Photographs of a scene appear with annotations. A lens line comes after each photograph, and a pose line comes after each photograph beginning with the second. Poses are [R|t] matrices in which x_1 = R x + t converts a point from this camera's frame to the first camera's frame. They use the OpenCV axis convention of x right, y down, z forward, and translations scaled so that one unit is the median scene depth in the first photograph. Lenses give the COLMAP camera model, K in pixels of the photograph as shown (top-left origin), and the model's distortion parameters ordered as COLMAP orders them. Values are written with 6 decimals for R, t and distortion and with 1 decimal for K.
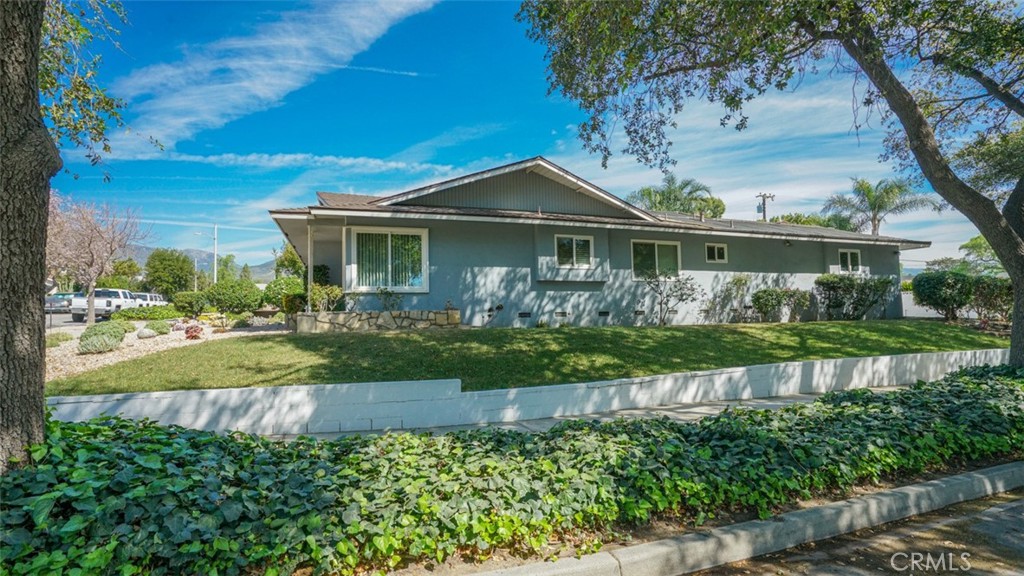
lens RADIAL K [[493.0, 0, 512.7], [0, 493.0, 273.4], [0, 0, 1]] dist [-0.066680, 0.034124]
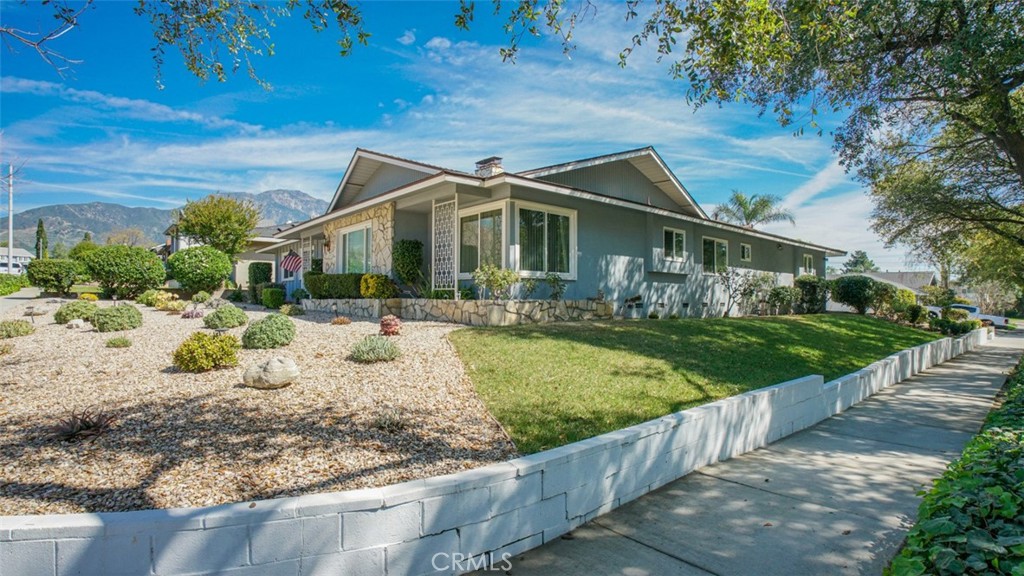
lens RADIAL K [[493.0, 0, 512.7], [0, 493.0, 273.4], [0, 0, 1]] dist [-0.066680, 0.034124]
pose [[0.933192, 0.043666, 0.356717, -0.562216], [-0.056914, 0.998021, 0.026723, 0.007937], [-0.354844, -0.045240, 0.933830, 0.169759]]
